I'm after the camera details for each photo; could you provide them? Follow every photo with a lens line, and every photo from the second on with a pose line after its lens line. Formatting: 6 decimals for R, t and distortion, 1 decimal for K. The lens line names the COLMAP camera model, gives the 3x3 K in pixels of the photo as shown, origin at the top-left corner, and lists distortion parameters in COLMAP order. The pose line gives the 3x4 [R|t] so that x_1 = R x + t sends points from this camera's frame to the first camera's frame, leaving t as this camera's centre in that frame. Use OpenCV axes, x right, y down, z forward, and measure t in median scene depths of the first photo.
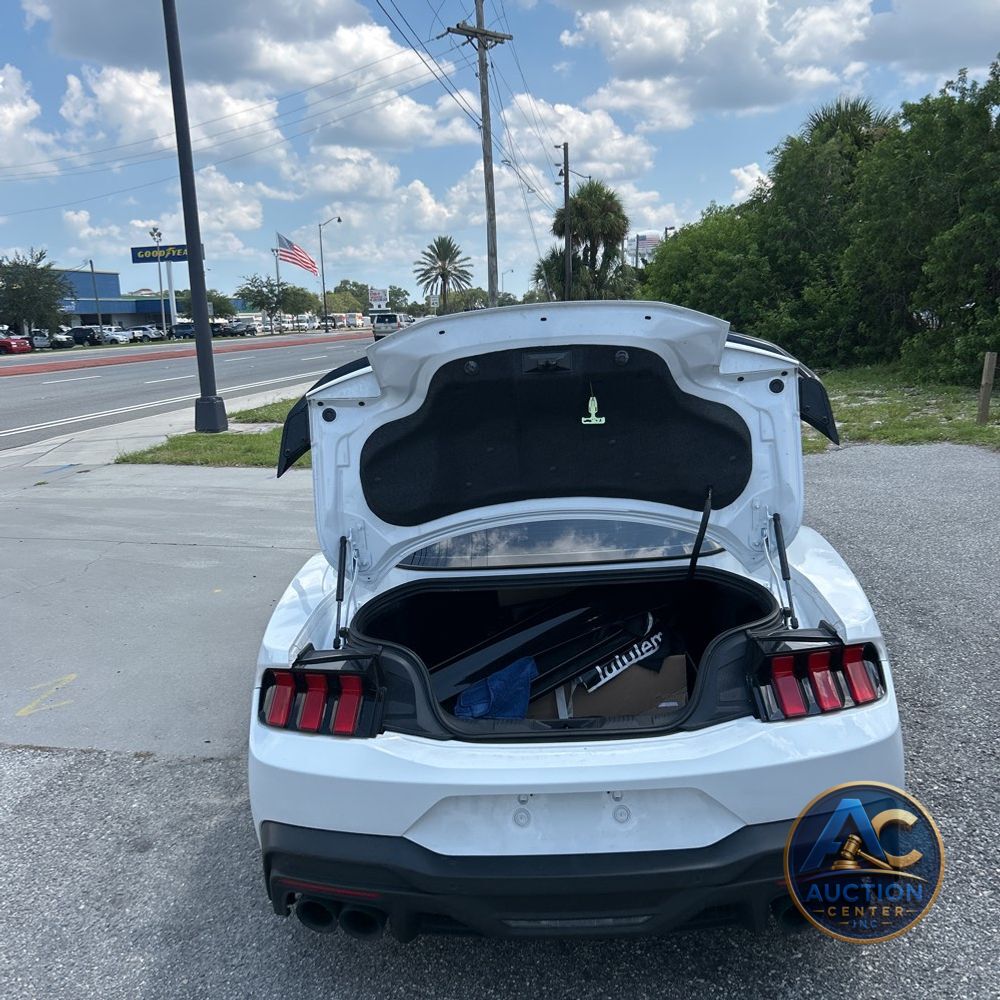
lens RADIAL K [[1015.6, 0, 505.1], [0, 1015.6, 494.7], [0, 0, 1]] dist [0.009577, 0.000000]
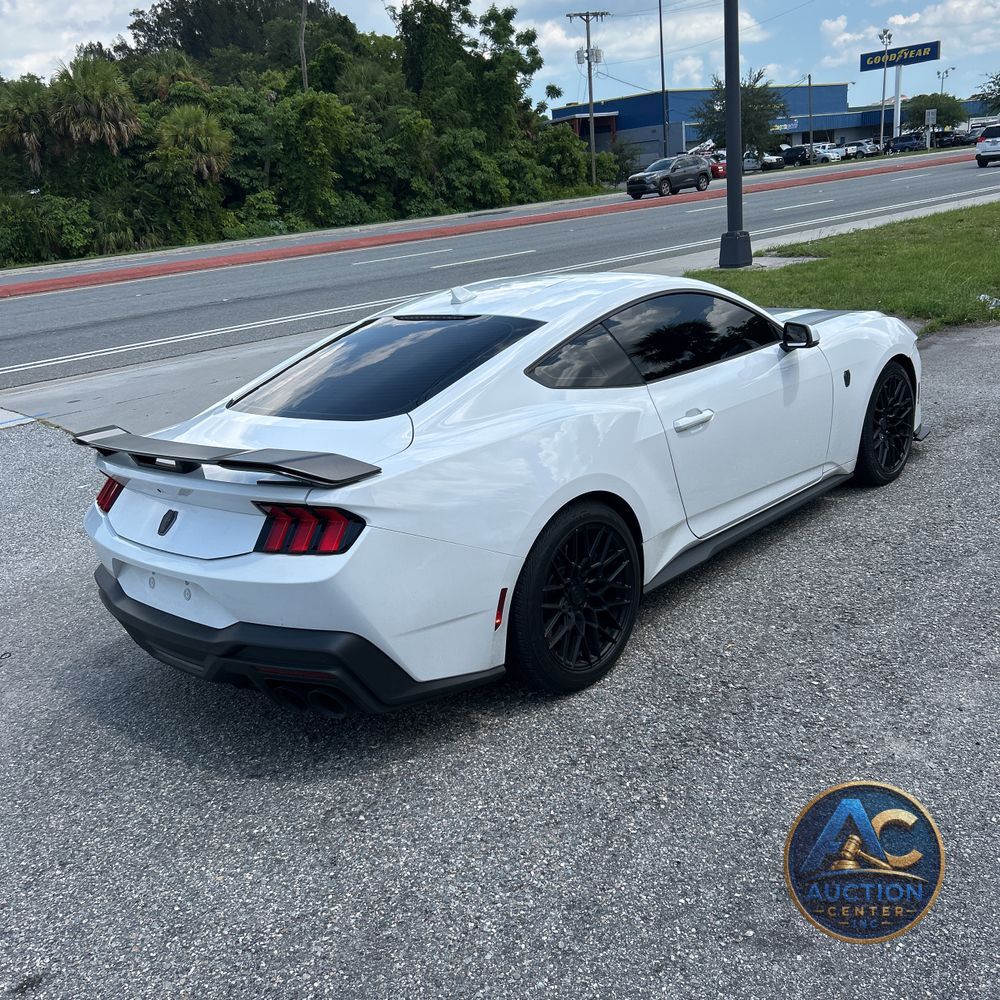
lens RADIAL K [[1015.6, 0, 491.6], [0, 1015.6, 507.3], [0, 0, 1]] dist [0.009577, 0.000000]
pose [[0.770540, 0.163678, -0.616018, 0.284970], [-0.048449, 0.978711, 0.199444, -0.024818], [0.635548, -0.123834, 0.762065, 0.042415]]
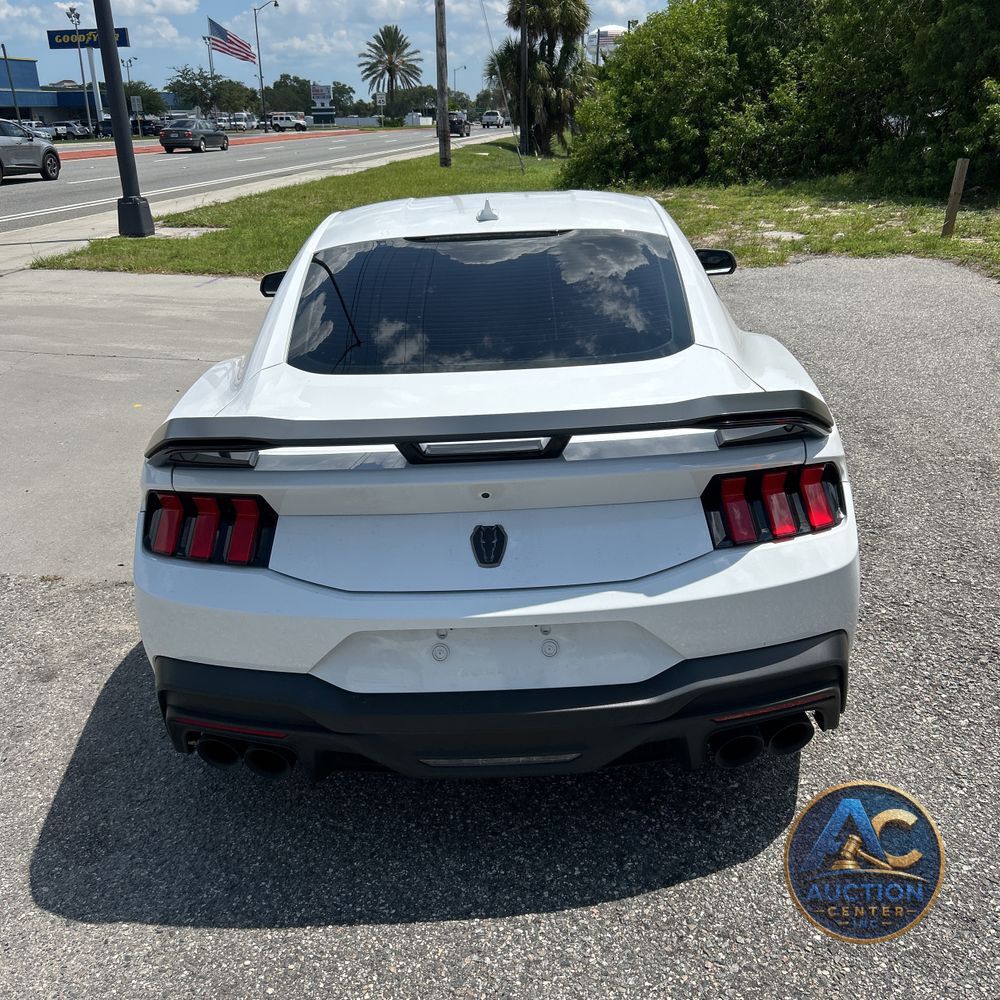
lens RADIAL K [[1015.6, 0, 506.0], [0, 1015.6, 507.6], [0, 0, 1]] dist [0.009577, 0.000000]
pose [[0.998854, 0.000670, 0.047851, 0.006845], [-0.009708, 0.981950, 0.188889, 0.004401], [-0.046860, -0.189137, 0.980832, 0.030547]]
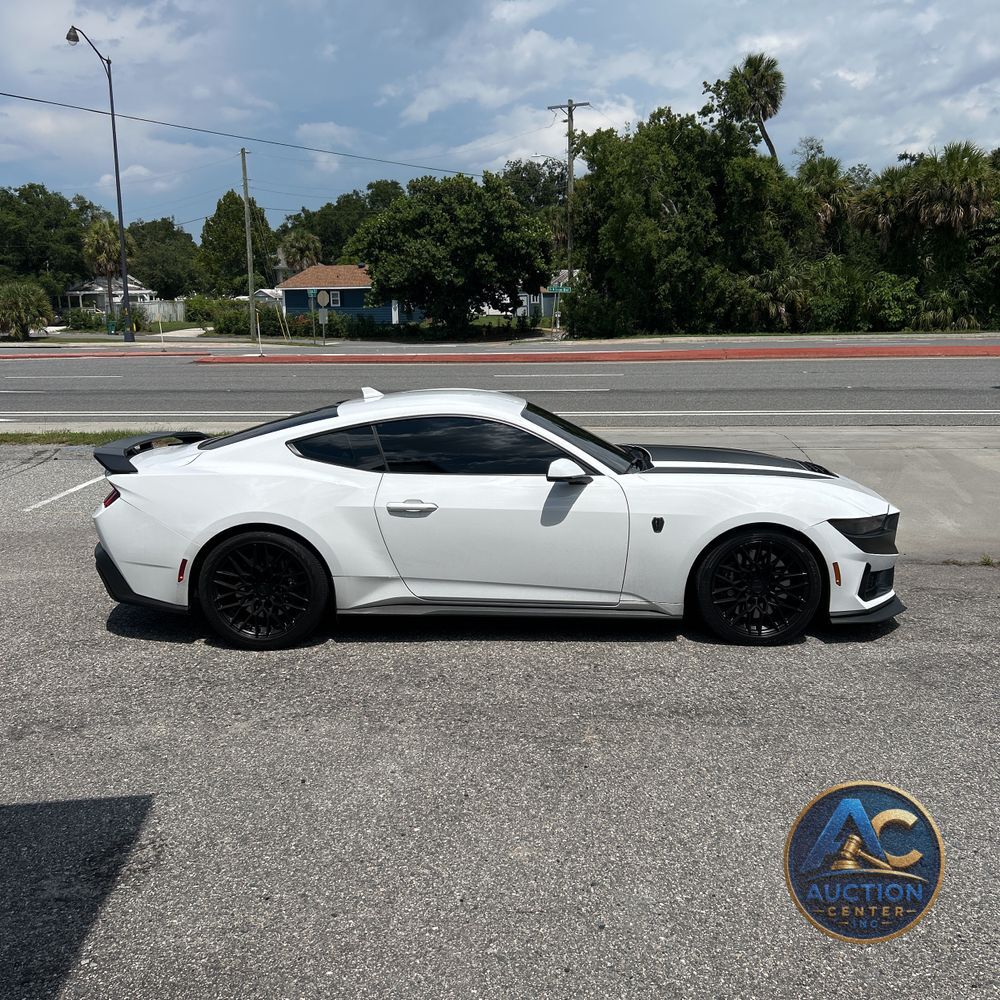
lens RADIAL K [[1015.6, 0, 496.7], [0, 1015.6, 501.0], [0, 0, 1]] dist [0.009577, 0.000000]
pose [[0.039325, 0.231118, -0.972131, 0.598523], [-0.161799, 0.961517, 0.222049, -0.107545], [0.986040, 0.148557, 0.075207, 0.378105]]
